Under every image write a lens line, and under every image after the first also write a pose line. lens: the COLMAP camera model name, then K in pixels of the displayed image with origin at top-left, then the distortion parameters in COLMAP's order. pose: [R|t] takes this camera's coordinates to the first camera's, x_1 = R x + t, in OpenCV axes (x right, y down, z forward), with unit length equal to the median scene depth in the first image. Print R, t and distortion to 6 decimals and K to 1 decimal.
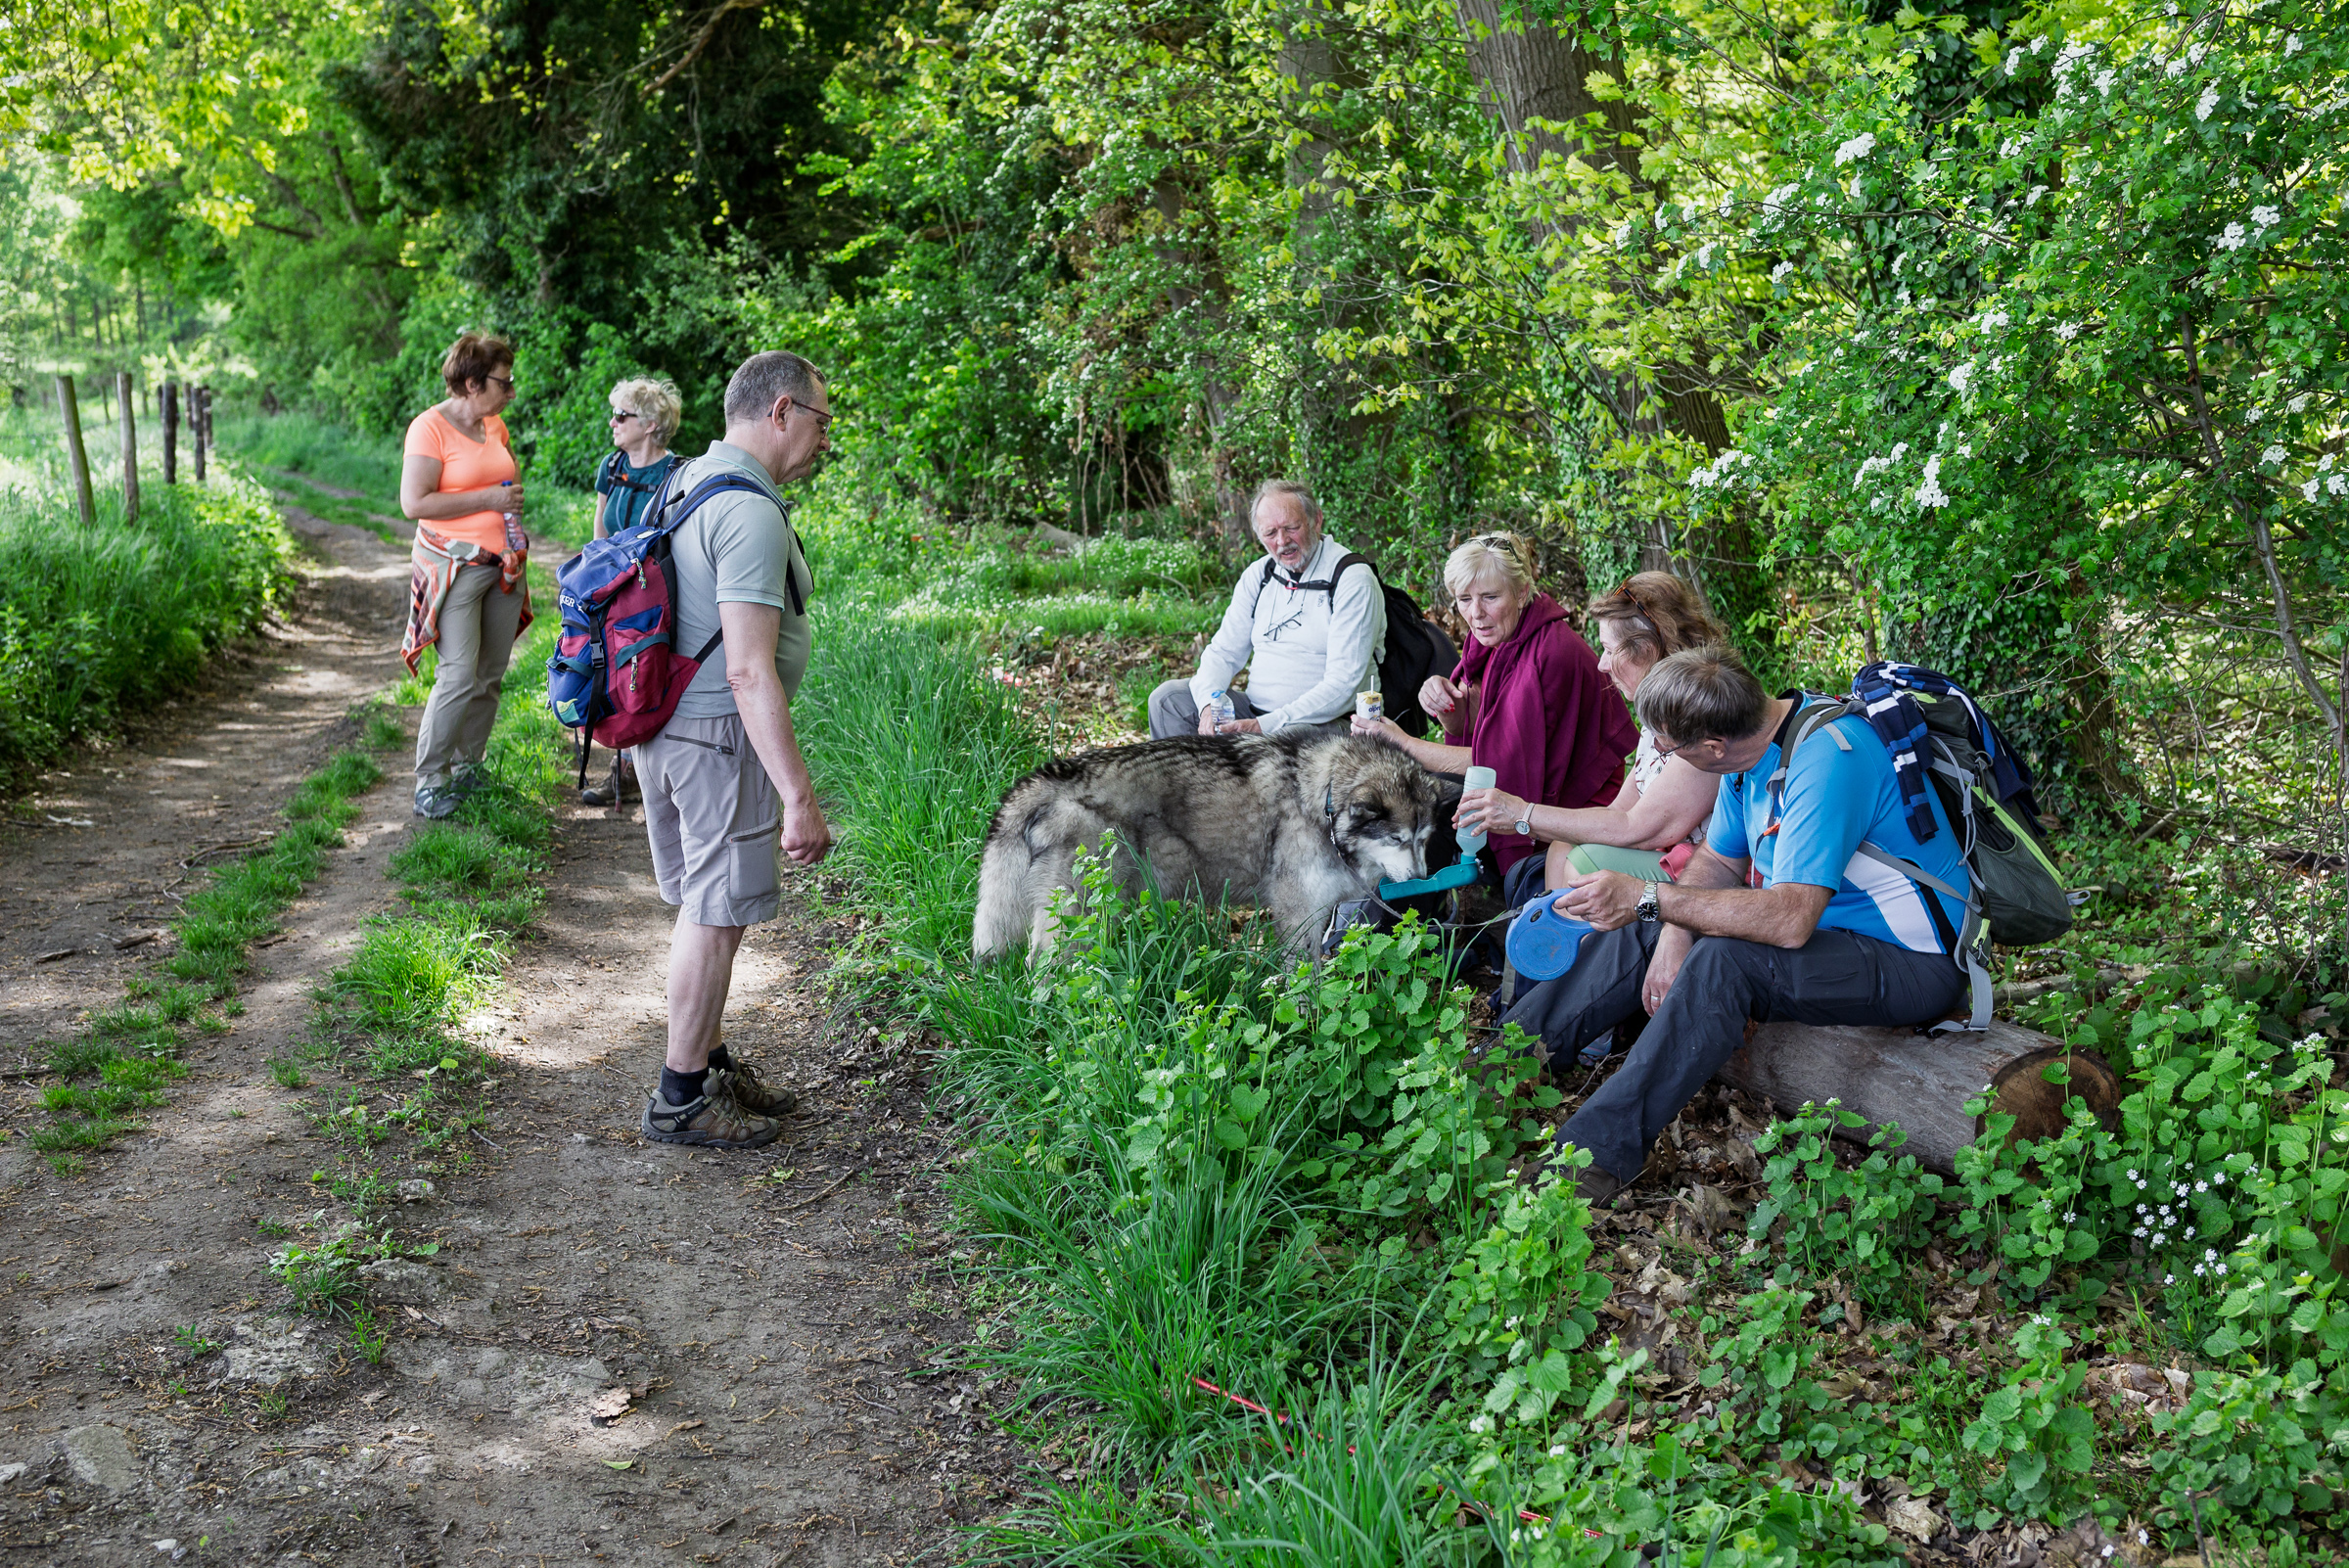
lens RADIAL K [[2732.5, 0, 1186.7], [0, 2732.5, 795.7], [0, 0, 1]] dist [0.009725, 0.000000]
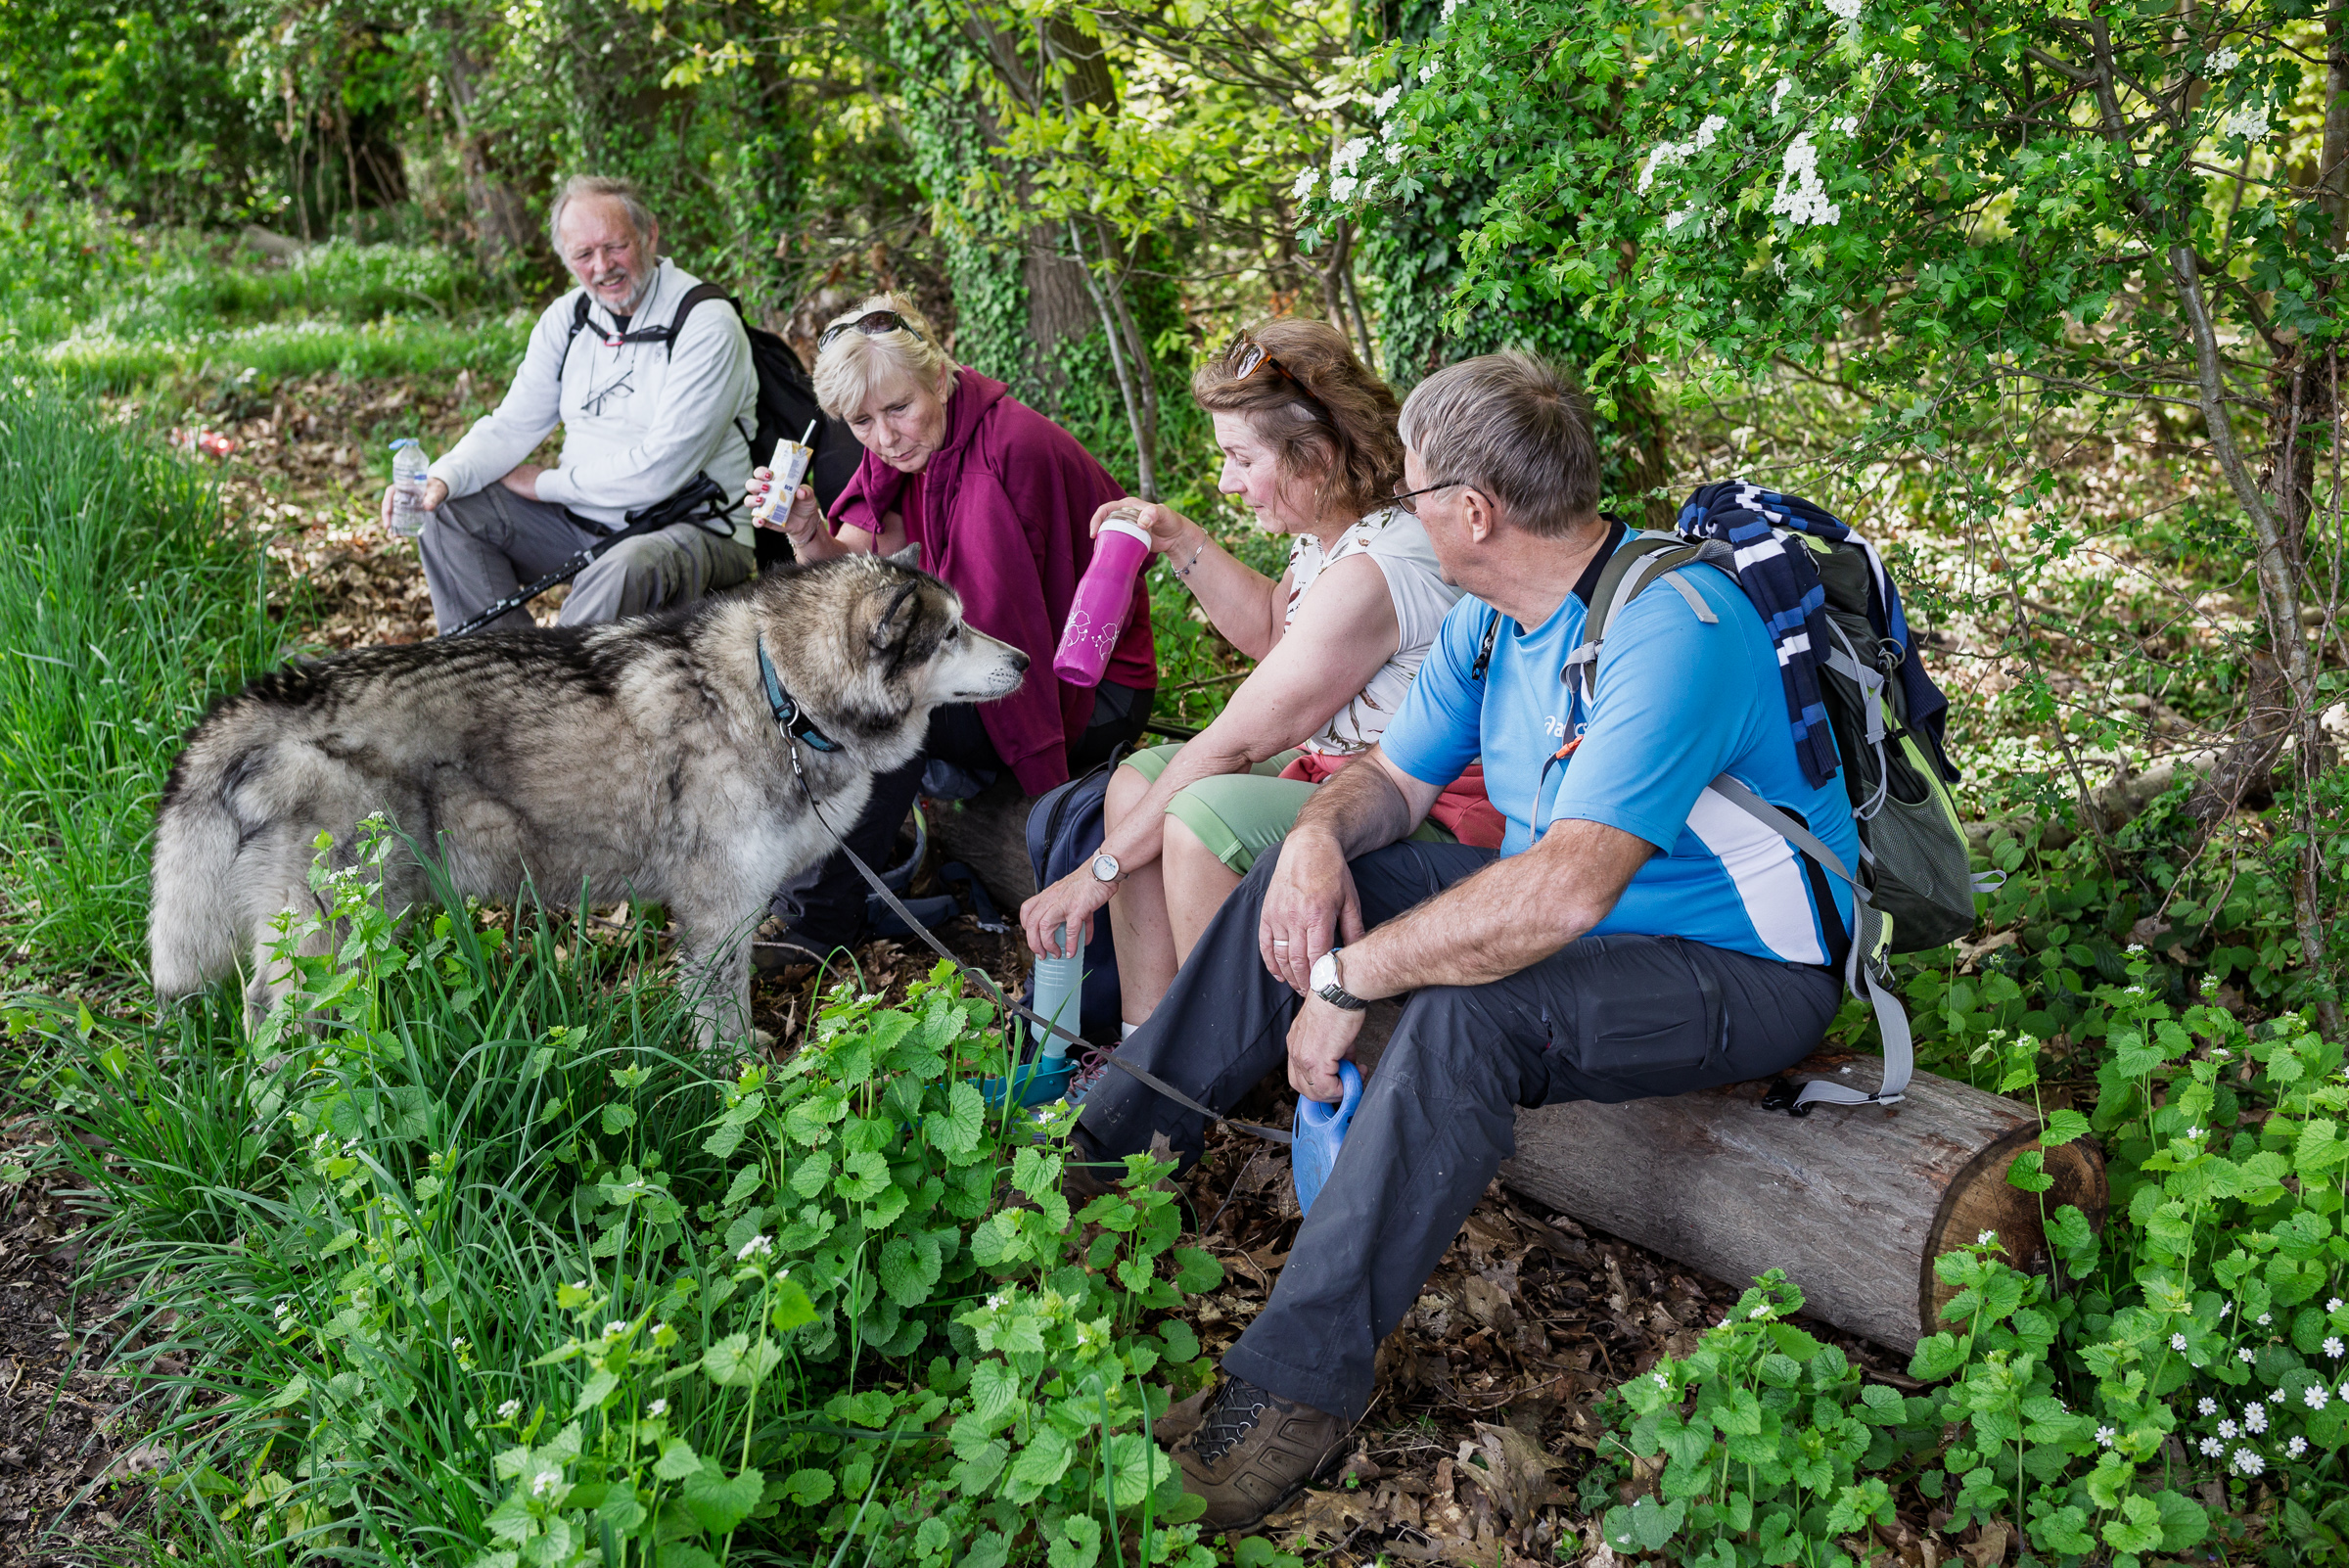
lens RADIAL K [[2732.5, 0, 1178.5], [0, 2732.5, 767.3], [0, 0, 1]] dist [0.009725, 0.000000]
pose [[0.964936, -0.067652, 0.253618, -0.004932], [0.041379, 0.993340, 0.107536, -0.024299], [-0.259204, -0.093271, 0.961308, 0.190342]]
